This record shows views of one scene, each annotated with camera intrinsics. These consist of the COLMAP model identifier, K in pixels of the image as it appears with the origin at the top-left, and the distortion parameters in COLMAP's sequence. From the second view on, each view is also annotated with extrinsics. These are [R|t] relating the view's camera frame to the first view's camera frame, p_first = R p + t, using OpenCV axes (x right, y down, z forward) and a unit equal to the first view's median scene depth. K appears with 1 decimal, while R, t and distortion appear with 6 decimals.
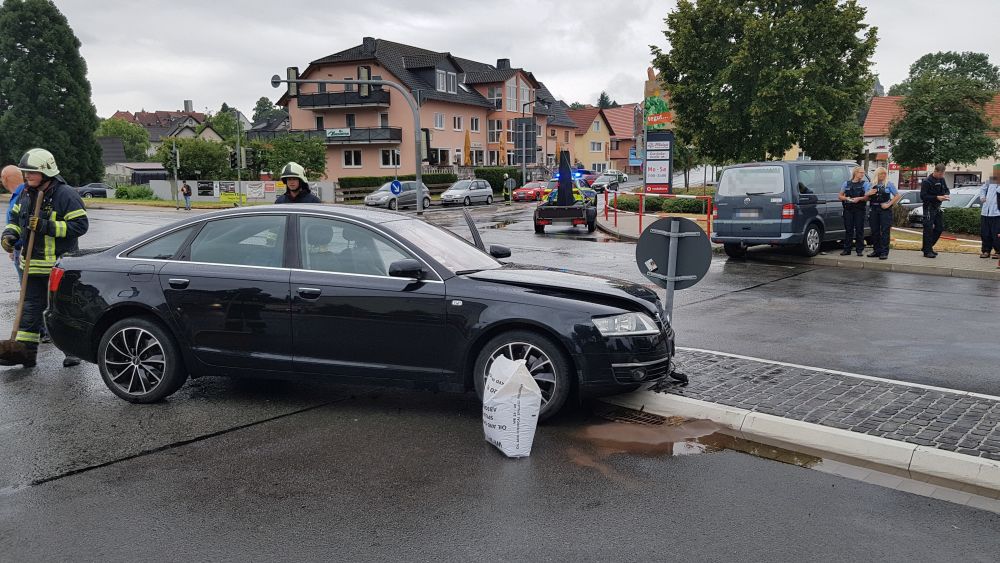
lens RADIAL K [[780.1, 0, 497.1], [0, 780.1, 288.1], [0, 0, 1]] dist [0.083231, -0.136265]
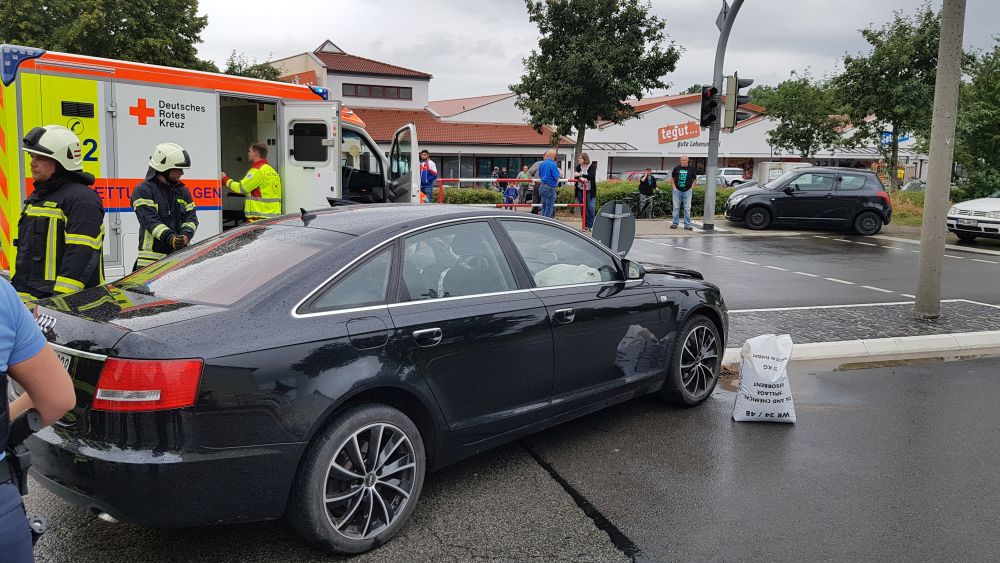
lens RADIAL K [[786.6, 0, 502.0], [0, 786.6, 270.5], [0, 0, 1]] dist [0.076806, -0.115252]
pose [[0.526236, -0.116051, 0.842382, -0.120787], [0.106946, 0.991810, 0.069828, -0.012997], [-0.843586, 0.053343, 0.534337, 0.079433]]
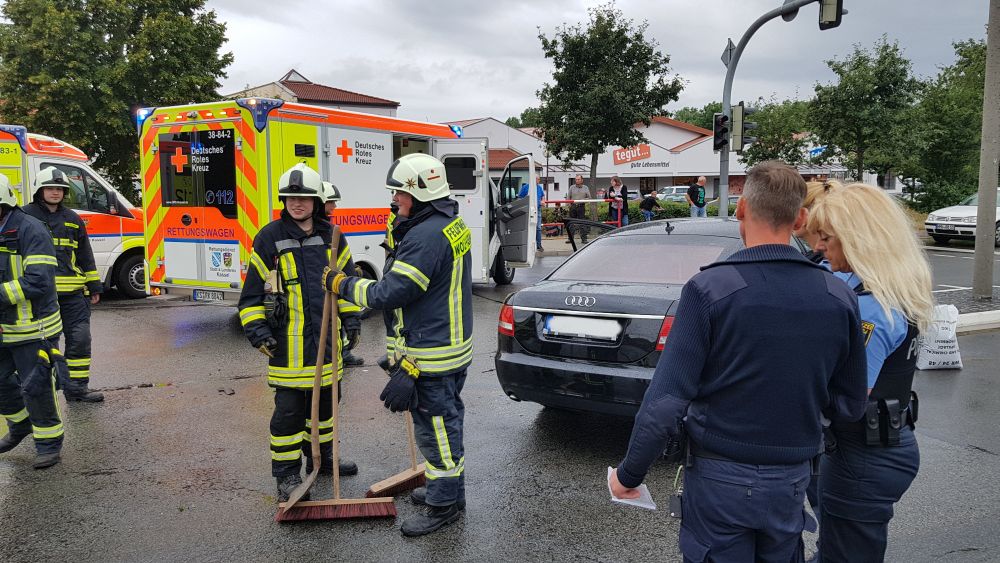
lens RADIAL K [[776.0, 0, 518.4], [0, 776.0, 282.2], [0, 0, 1]] dist [0.094369, -0.132504]
pose [[0.429915, -0.124184, 0.894288, -0.185449], [0.137160, 0.987983, 0.071257, -0.019438], [-0.892390, 0.092026, 0.441782, 0.116274]]
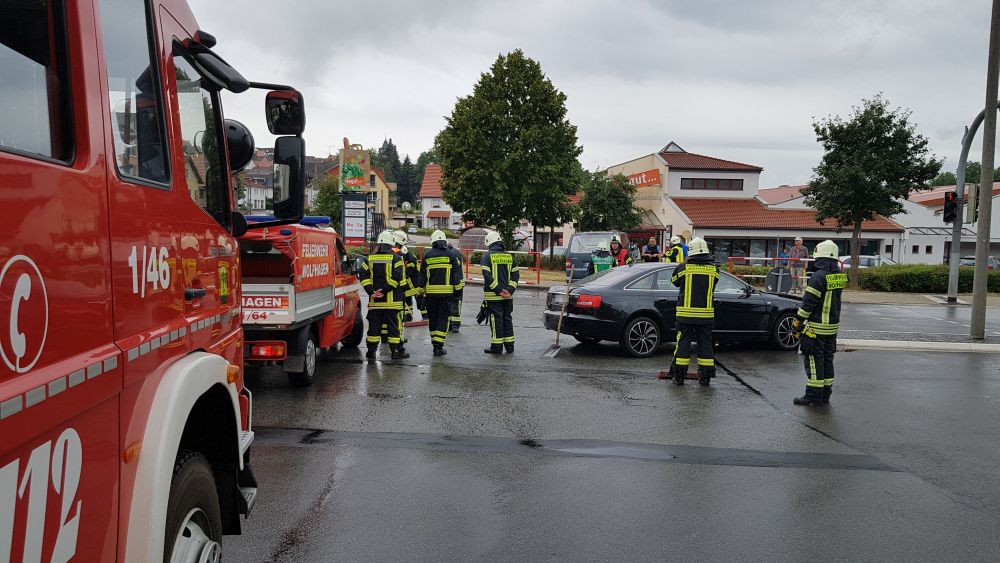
lens RADIAL K [[786.6, 0, 502.0], [0, 786.6, 270.5], [0, 0, 1]] dist [0.076806, -0.115252]
pose [[0.831471, -0.010696, 0.555465, -0.262771], [0.057238, 0.996143, -0.066498, 0.004455], [-0.552611, 0.087085, 0.828877, -0.075291]]
